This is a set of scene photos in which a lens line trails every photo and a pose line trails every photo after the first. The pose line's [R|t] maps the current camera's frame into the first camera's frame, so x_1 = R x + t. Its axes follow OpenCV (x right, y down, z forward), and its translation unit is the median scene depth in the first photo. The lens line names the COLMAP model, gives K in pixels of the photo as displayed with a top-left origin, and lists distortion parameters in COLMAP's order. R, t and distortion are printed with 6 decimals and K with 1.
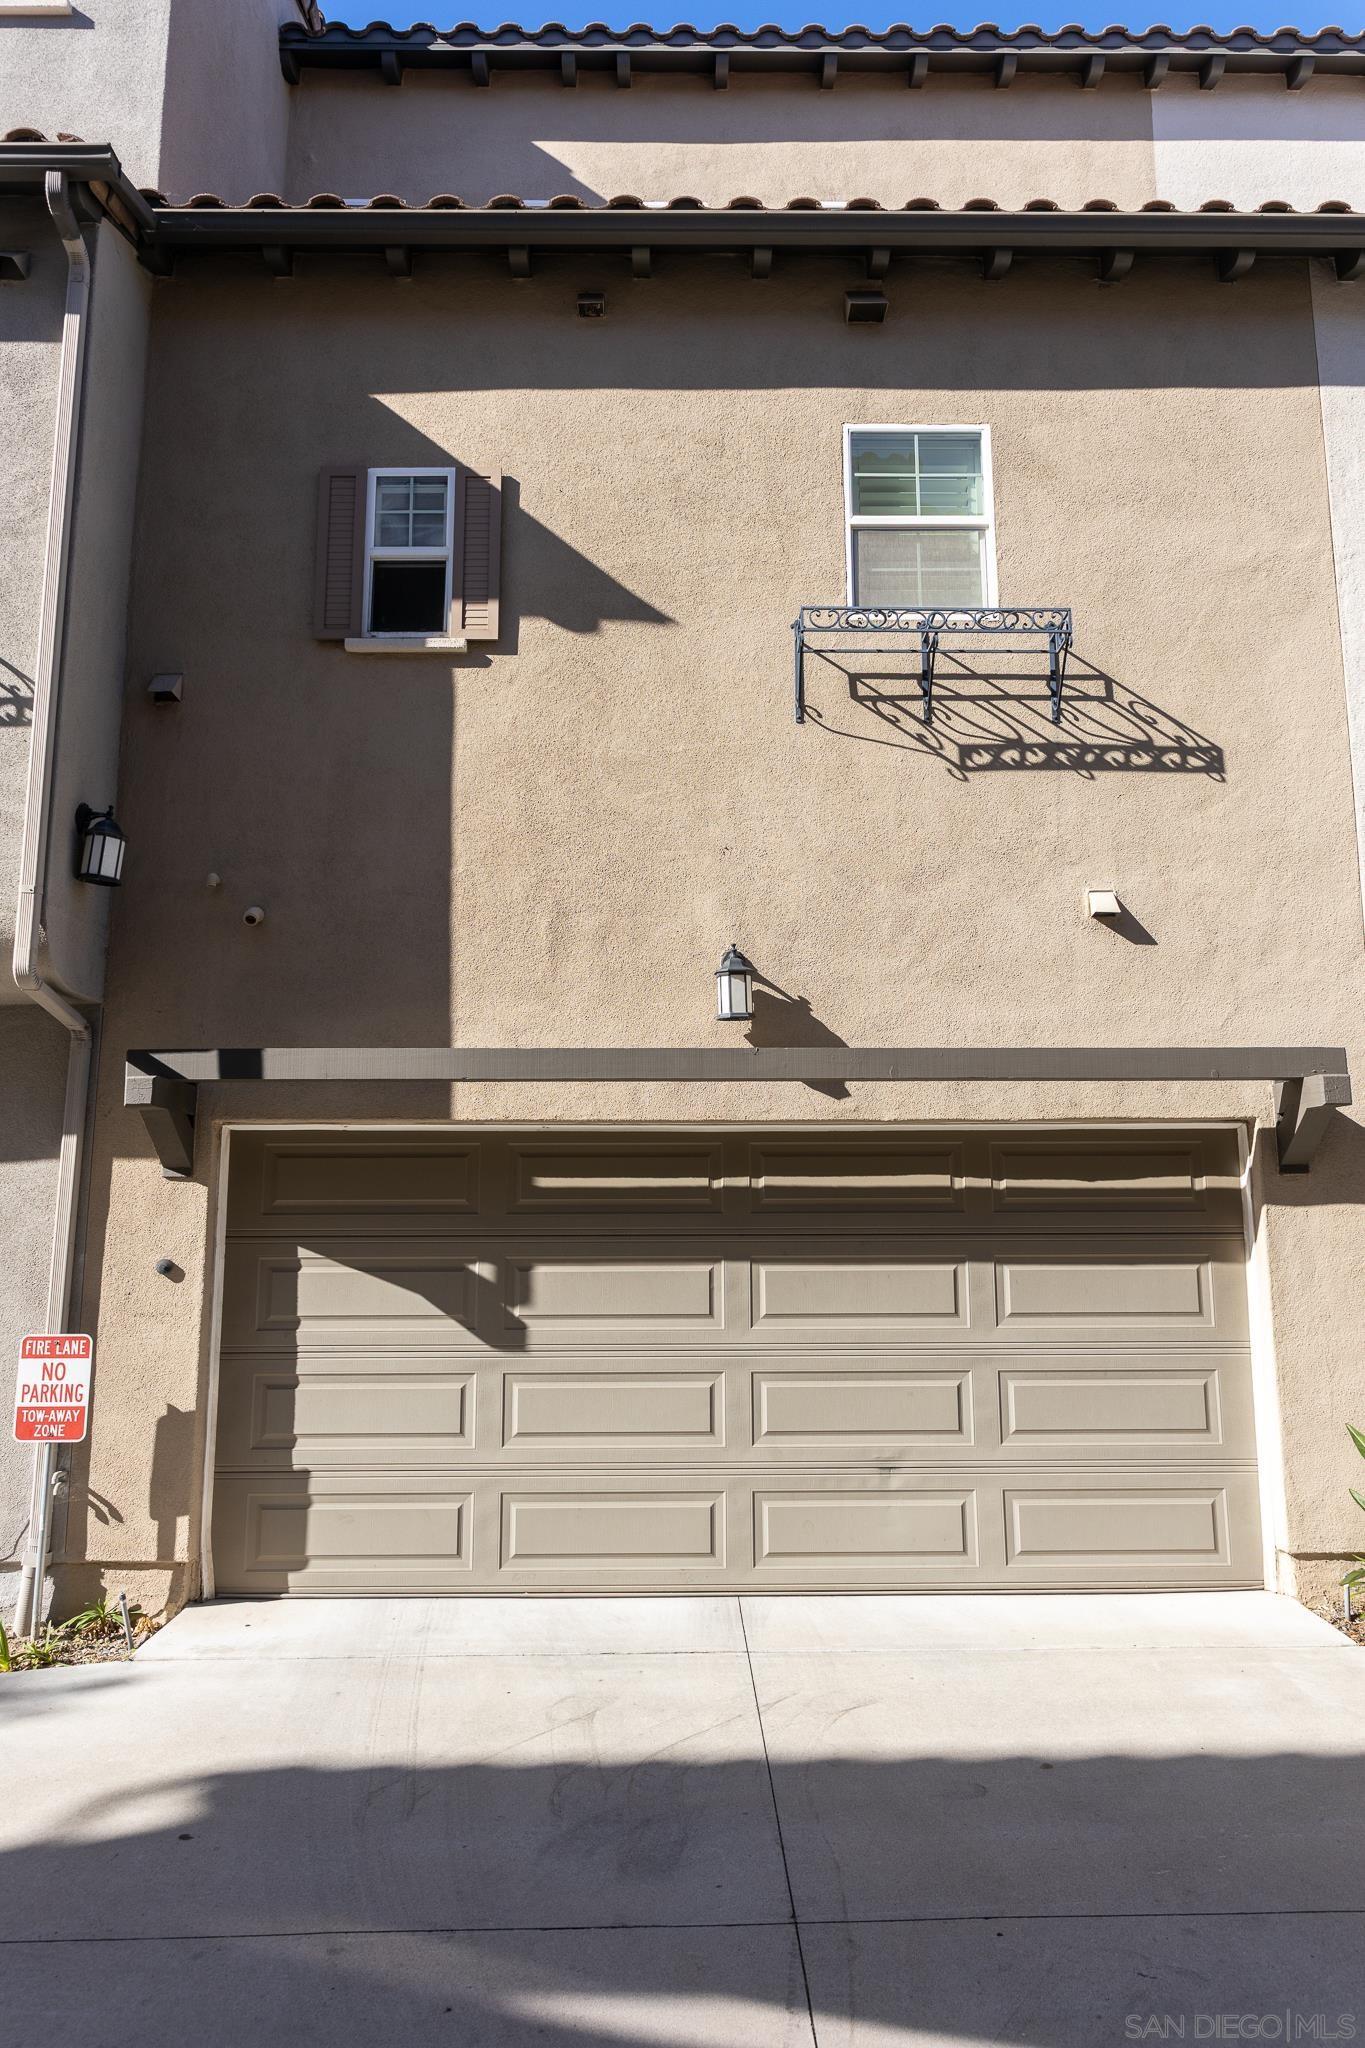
lens RADIAL K [[1373.3, 0, 682.5], [0, 1373.3, 1024.0], [0, 0, 1]] dist [0.000873, -0.001369]
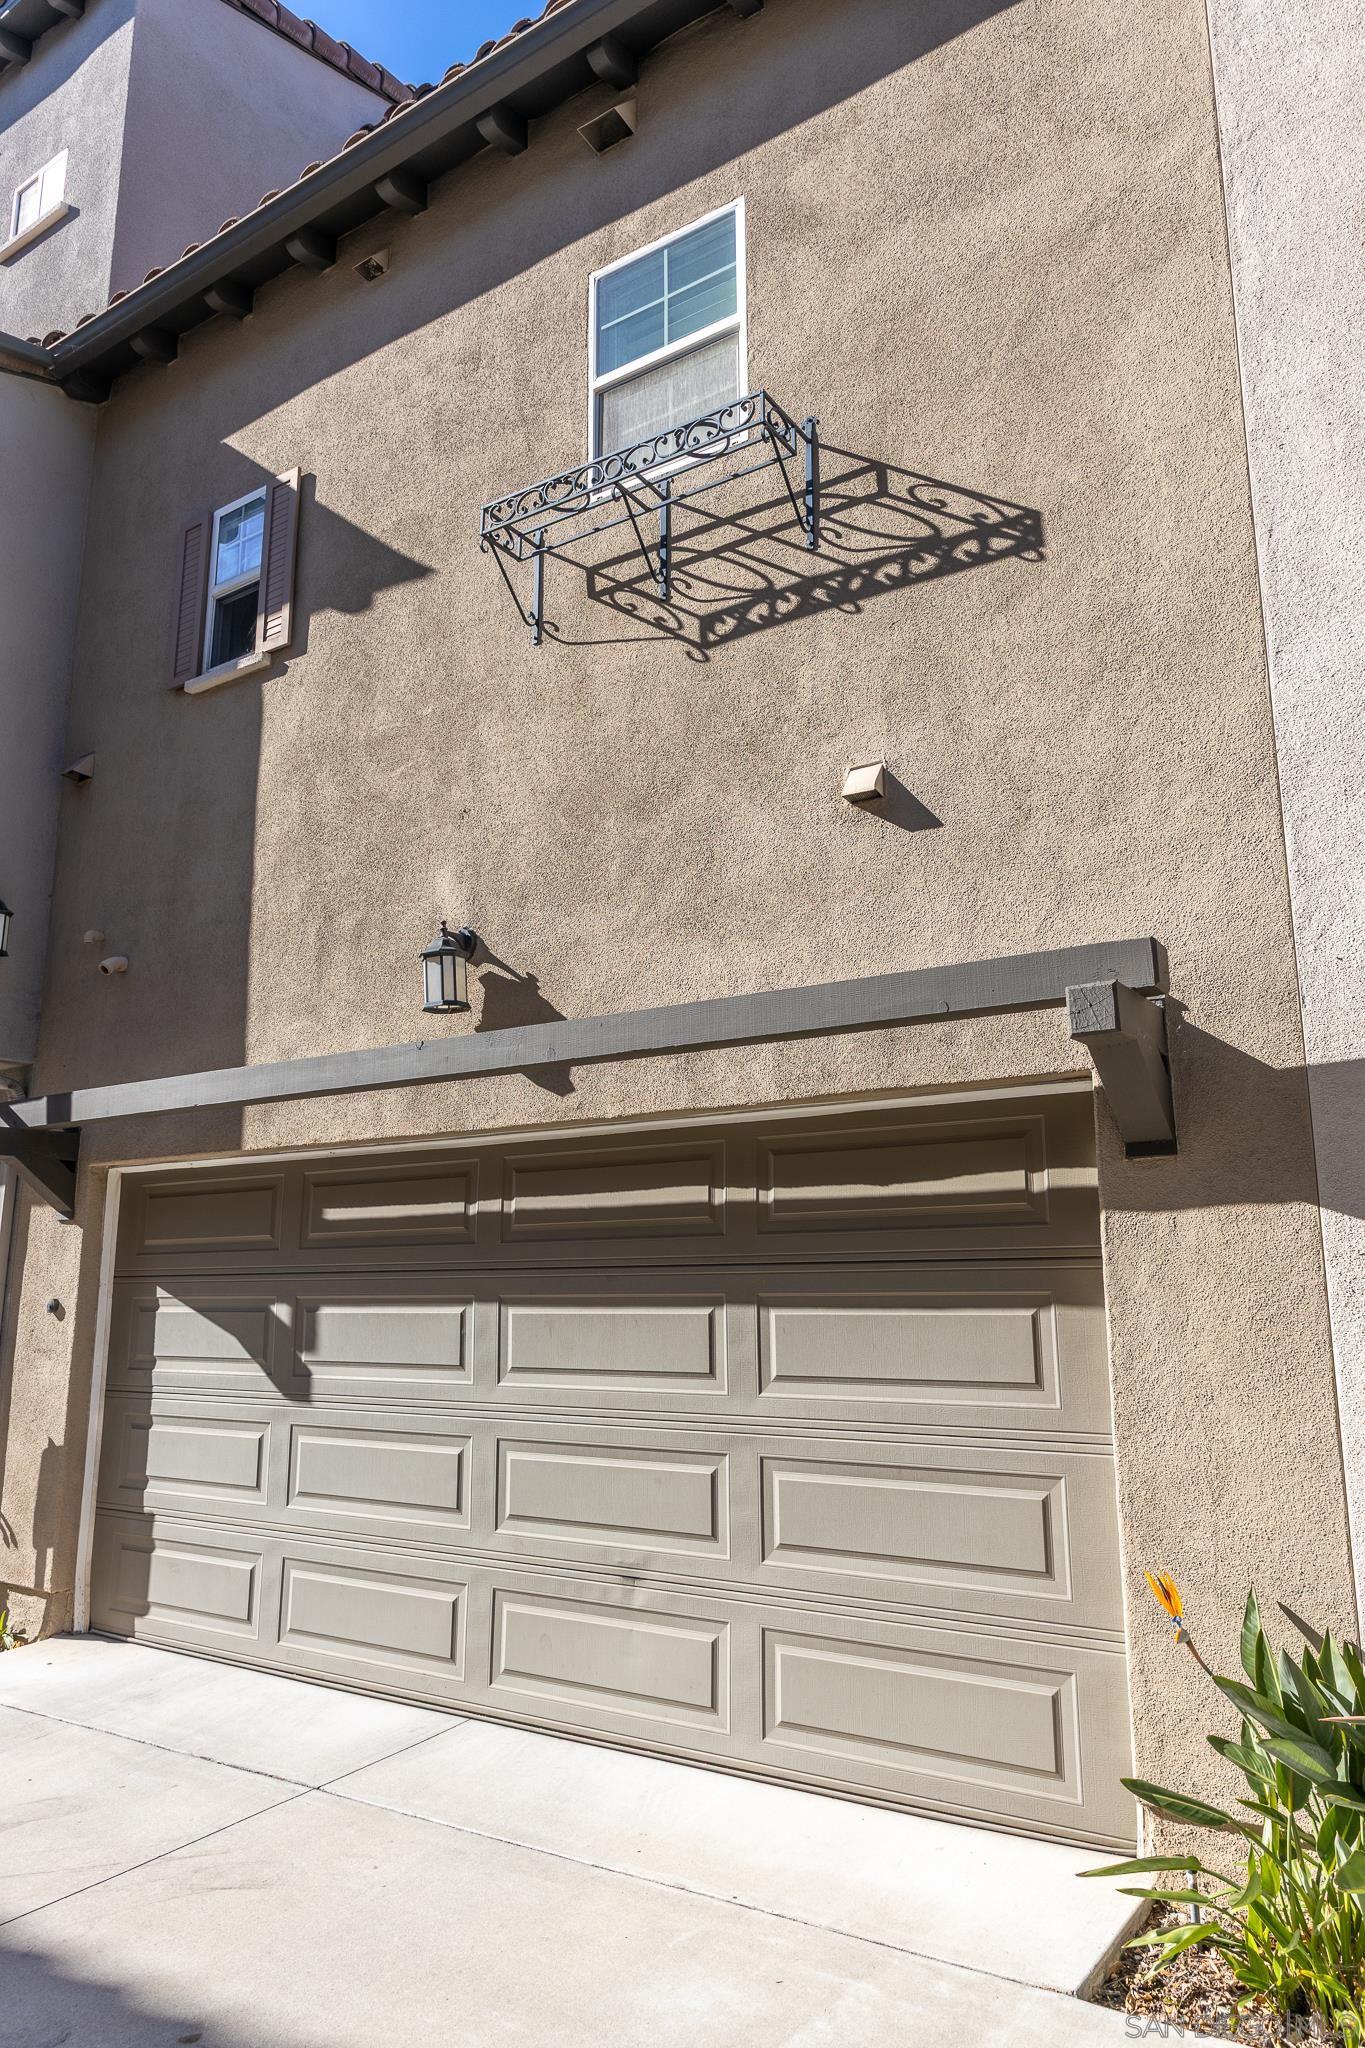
lens RADIAL K [[1352.3, 0, 681.6], [0, 1352.3, 1031.8], [0, 0, 1]] dist [-0.000109, 0.002870]
pose [[0.829014, -0.107808, -0.548738, 0.588810], [0.087234, 0.994160, -0.063528, 0.072173], [0.552383, 0.004797, 0.833577, 0.380635]]
